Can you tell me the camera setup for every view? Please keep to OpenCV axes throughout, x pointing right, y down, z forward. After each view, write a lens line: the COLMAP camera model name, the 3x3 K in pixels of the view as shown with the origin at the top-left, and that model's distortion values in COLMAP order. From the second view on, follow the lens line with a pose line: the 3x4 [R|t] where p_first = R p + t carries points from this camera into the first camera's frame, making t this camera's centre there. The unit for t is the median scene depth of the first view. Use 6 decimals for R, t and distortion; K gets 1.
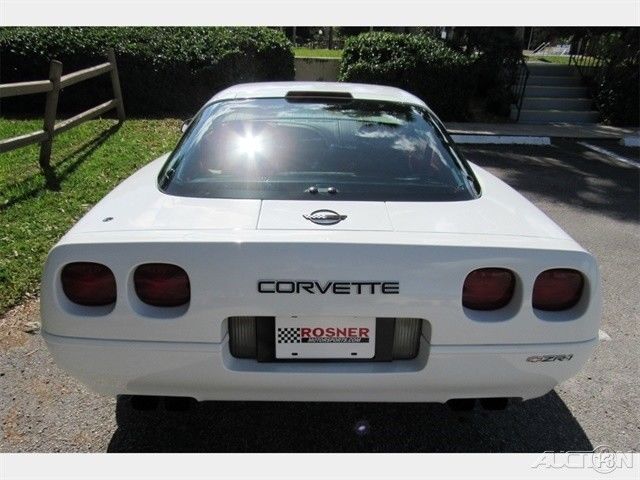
lens RADIAL K [[470.3, 0, 322.0], [0, 470.3, 239.9], [0, 0, 1]] dist [-0.007833, 0.000710]
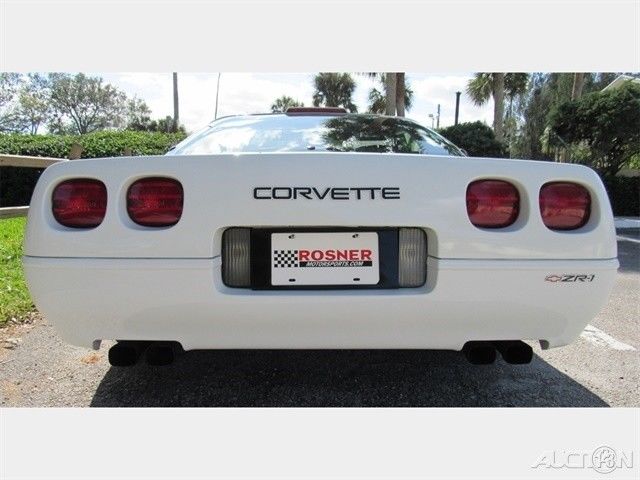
lens RADIAL K [[470.3, 0, 324.9], [0, 470.3, 243.5], [0, 0, 1]] dist [-0.007833, 0.000710]
pose [[0.999817, -0.018718, -0.003943, 0.011145], [0.016748, 0.956181, -0.292298, 0.446857], [0.009242, 0.292178, 0.956319, 0.098529]]
